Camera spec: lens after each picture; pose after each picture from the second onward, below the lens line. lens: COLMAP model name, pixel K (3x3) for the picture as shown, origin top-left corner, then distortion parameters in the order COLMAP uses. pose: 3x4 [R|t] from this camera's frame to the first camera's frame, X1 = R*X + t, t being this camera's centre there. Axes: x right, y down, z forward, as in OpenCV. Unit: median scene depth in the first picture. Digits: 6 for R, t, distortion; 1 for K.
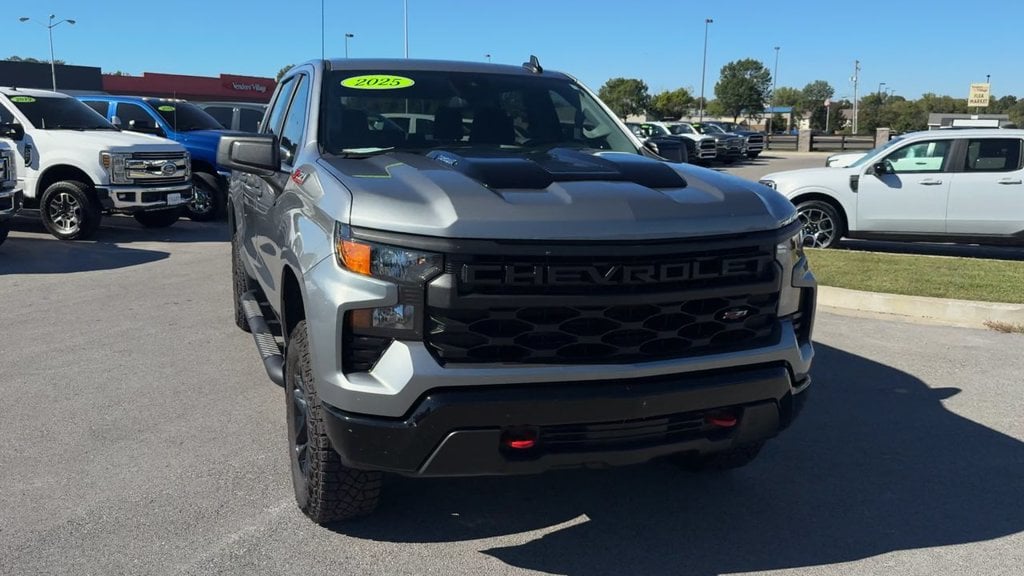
lens RADIAL K [[795.9, 0, 457.2], [0, 795.9, 286.6], [0, 0, 1]] dist [0.055363, -0.092914]
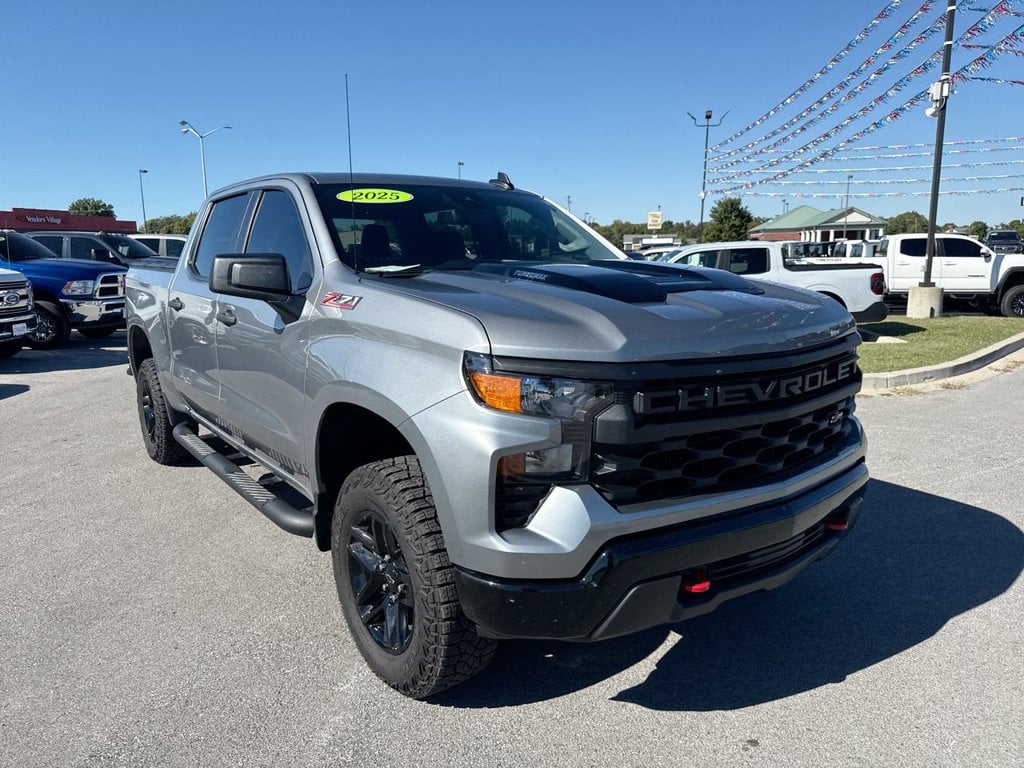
lens RADIAL K [[670.1, 0, 467.1], [0, 670.1, 381.3], [0, 0, 1]] dist [0.030224, -0.034564]
pose [[0.959231, -0.075610, 0.272321, -0.243941], [0.076684, 0.997033, 0.006714, -0.039032], [-0.272020, 0.014442, 0.962183, 0.231093]]
